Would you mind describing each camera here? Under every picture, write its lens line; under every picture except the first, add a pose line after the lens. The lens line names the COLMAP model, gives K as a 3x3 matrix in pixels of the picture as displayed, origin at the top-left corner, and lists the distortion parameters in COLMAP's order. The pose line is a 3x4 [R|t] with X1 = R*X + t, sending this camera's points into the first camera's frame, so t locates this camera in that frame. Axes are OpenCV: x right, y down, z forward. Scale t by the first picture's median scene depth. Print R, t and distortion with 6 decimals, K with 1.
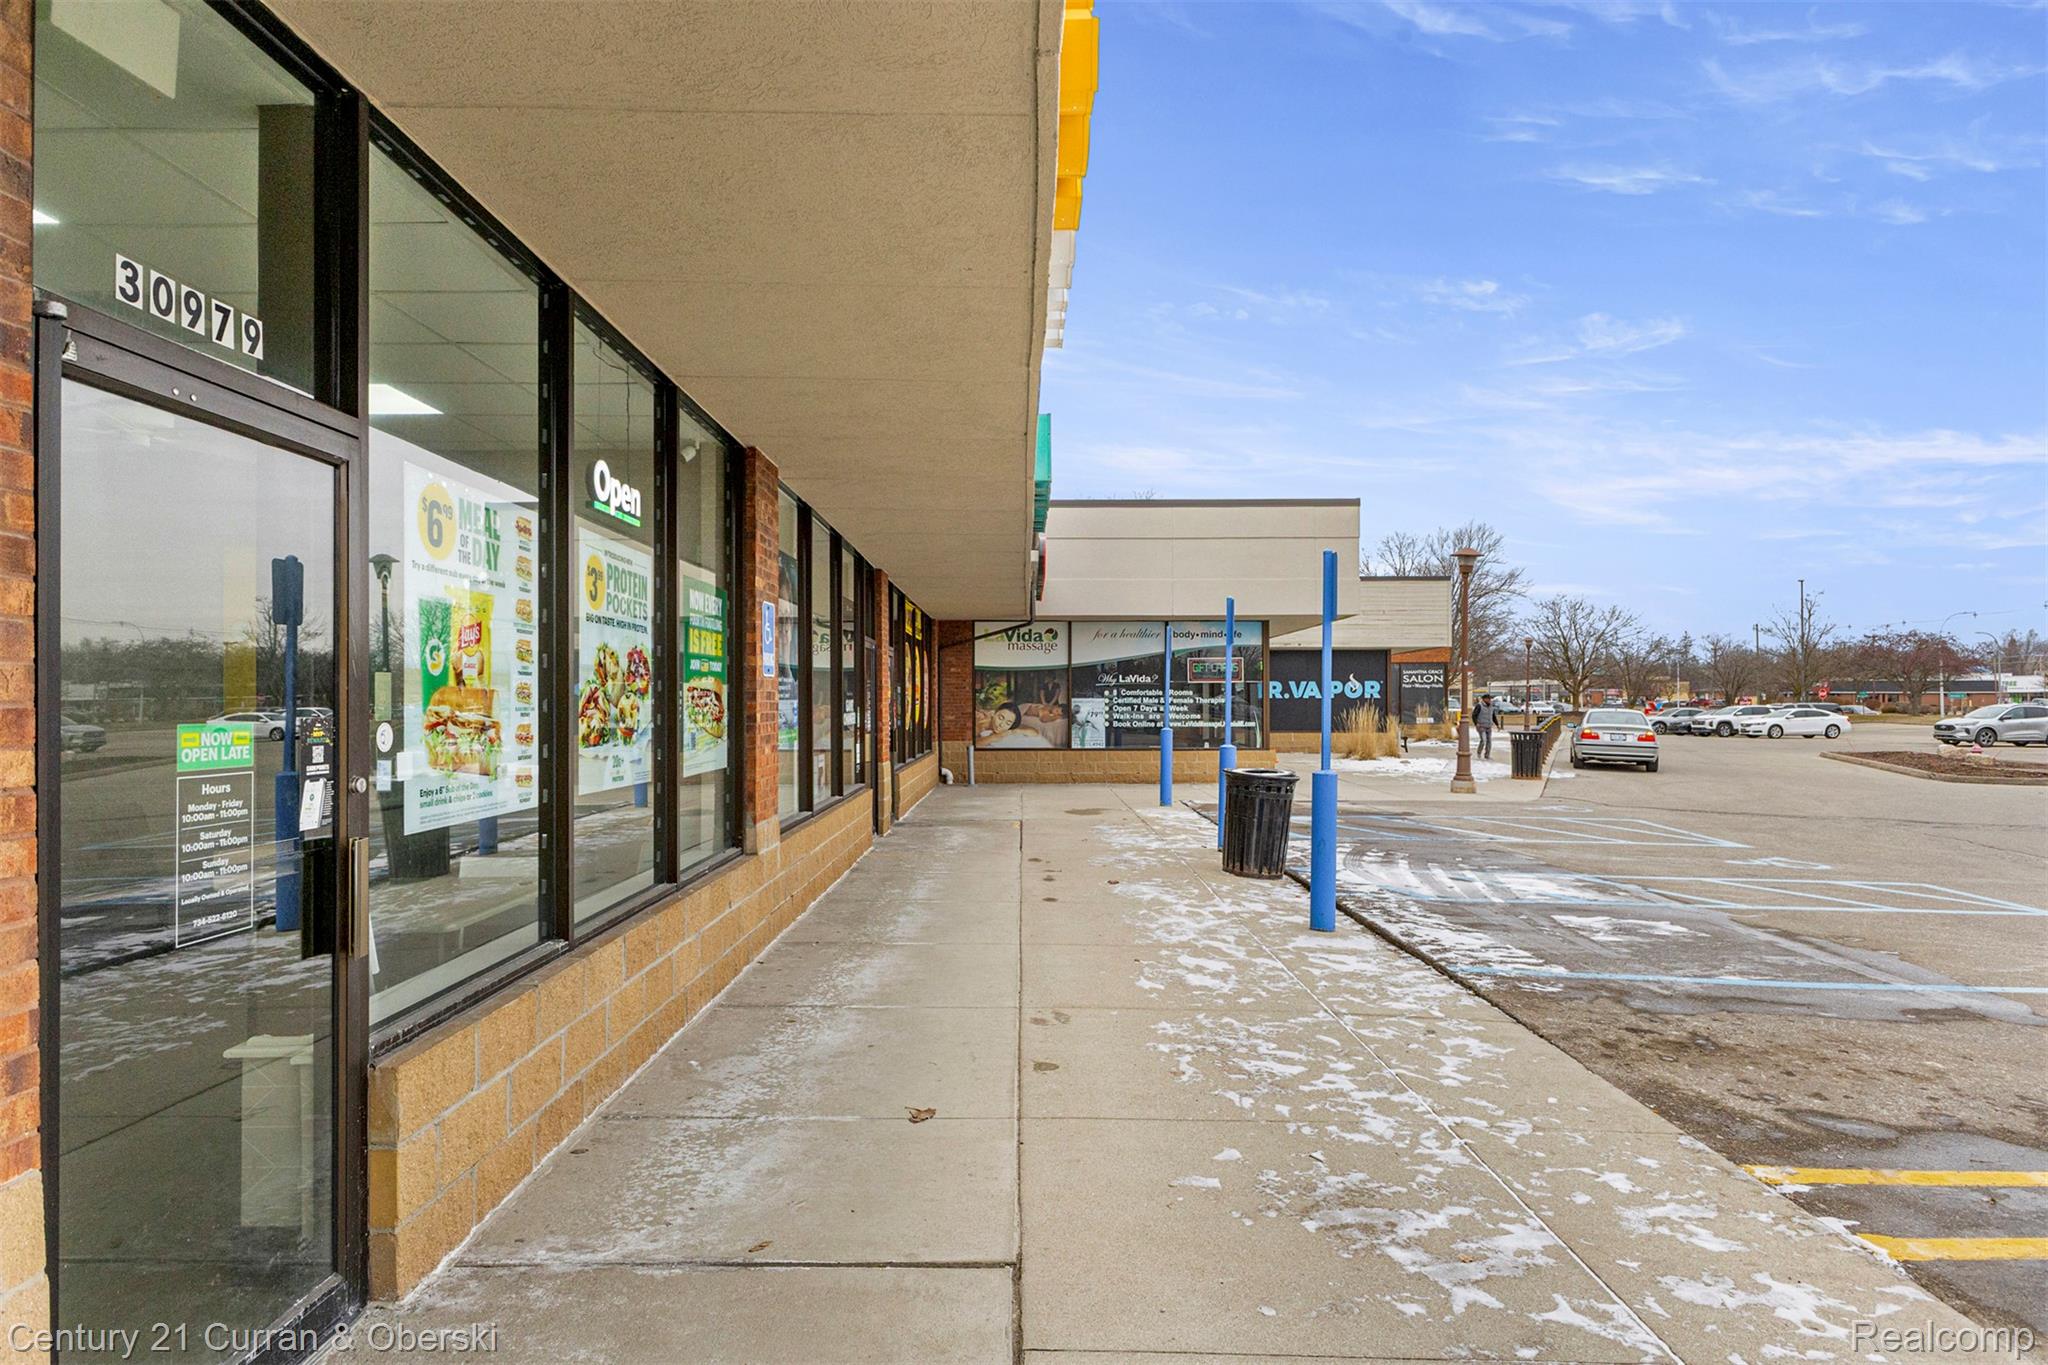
lens RADIAL K [[1154.3, 0, 1024.0], [0, 1154.3, 682.5], [0, 0, 1]] dist [0.002377, 0.001066]
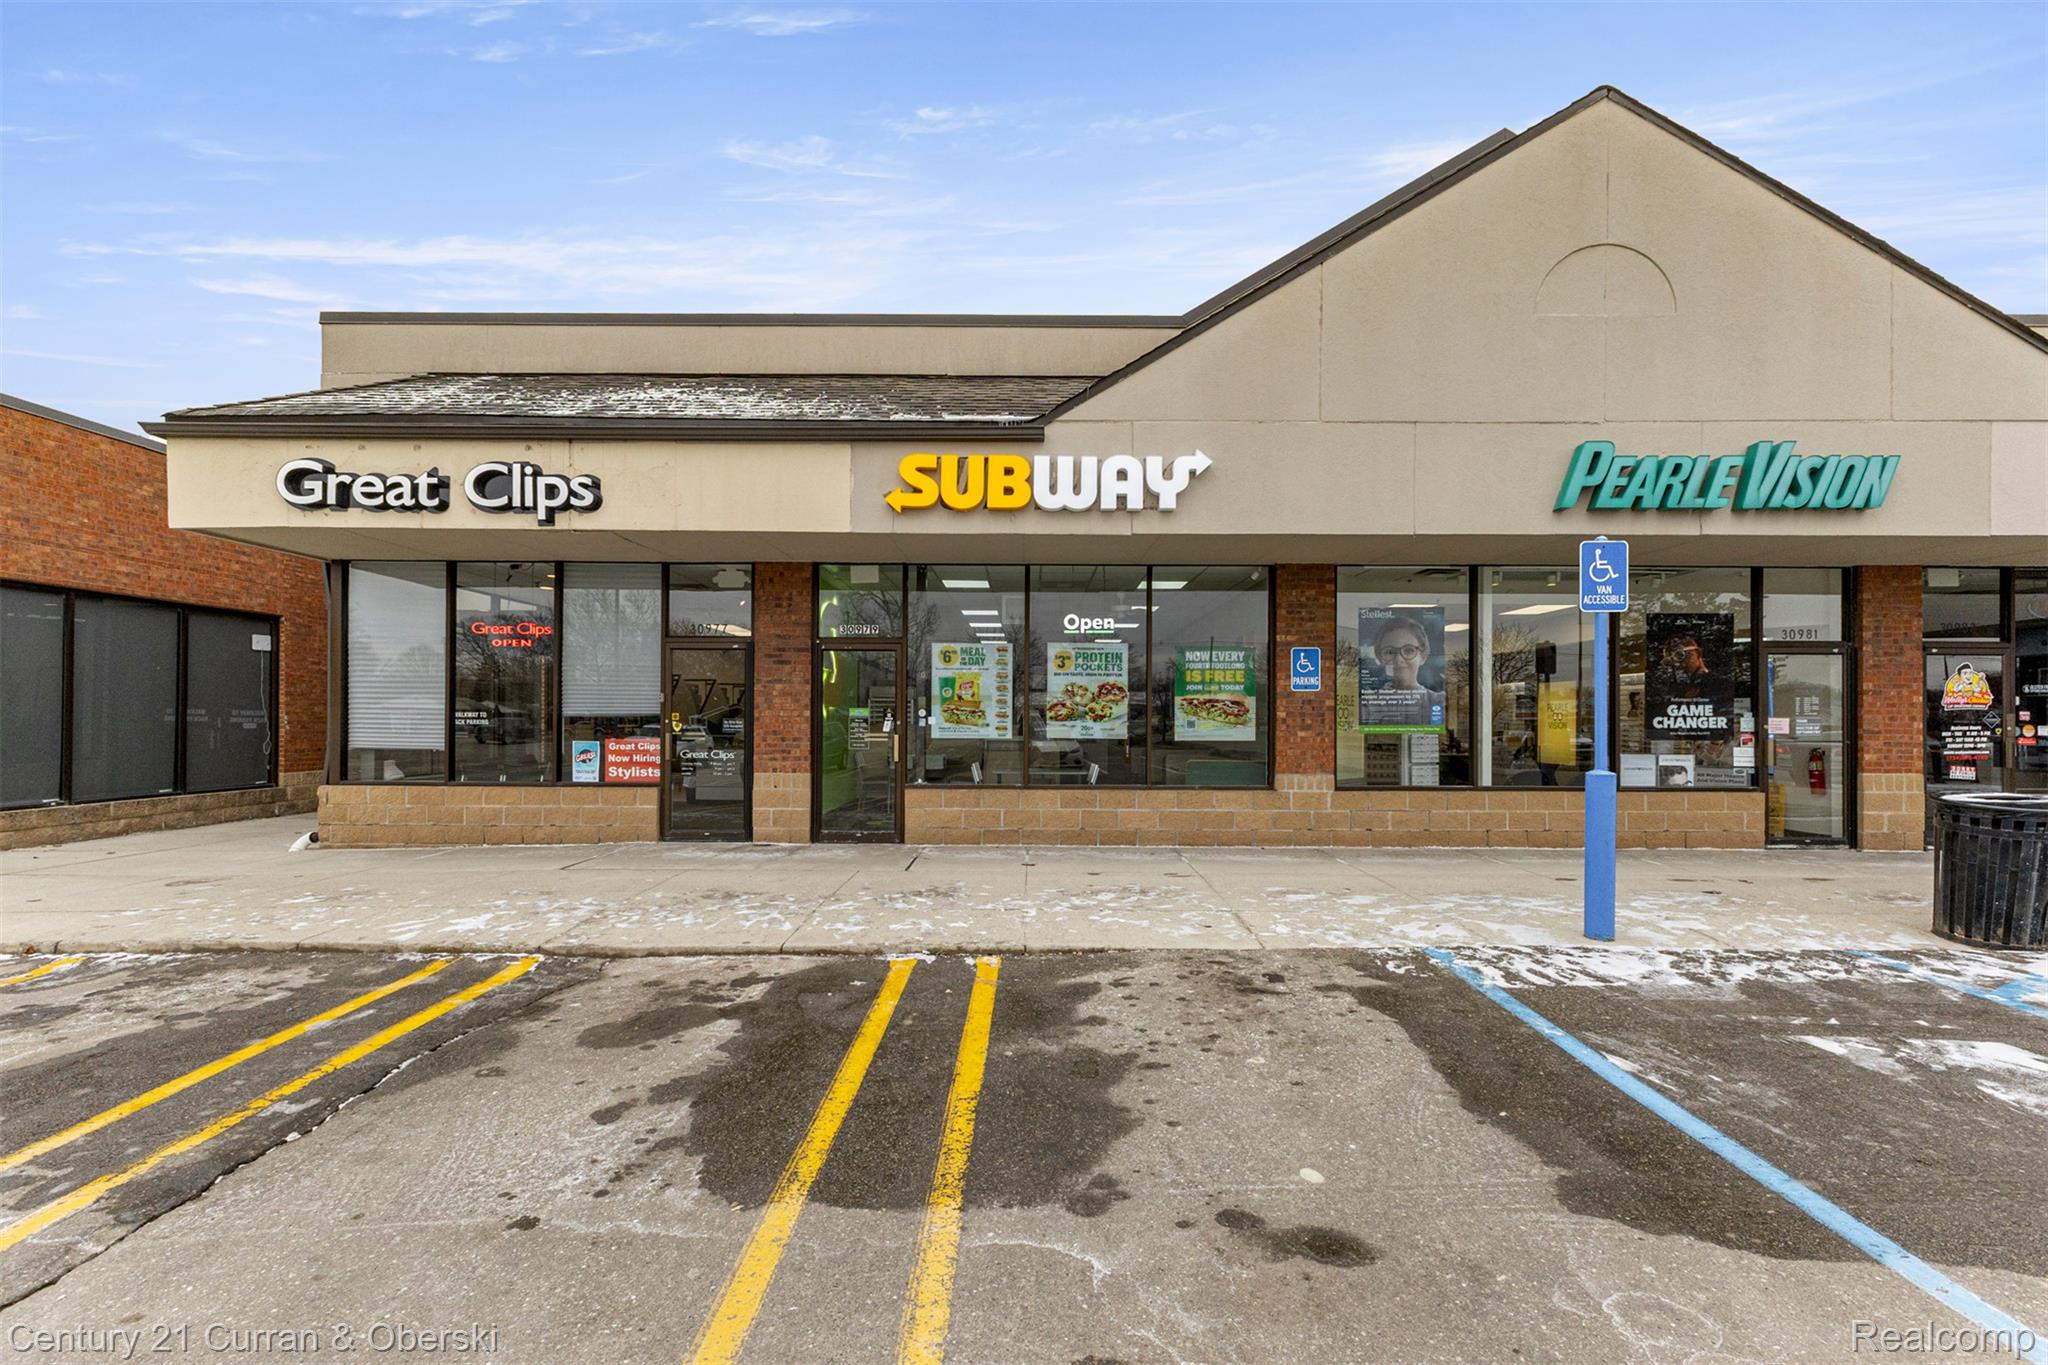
lens RADIAL K [[907.8, 0, 1026.7], [0, 907.8, 712.9], [0, 0, 1]] dist [0.003112, 0.000454]
pose [[-0.000315, -0.000931, -1.000000, 1.656352], [0.014823, 0.999890, -0.000935, 0.035043], [0.999890, -0.014824, -0.000301, 0.859780]]
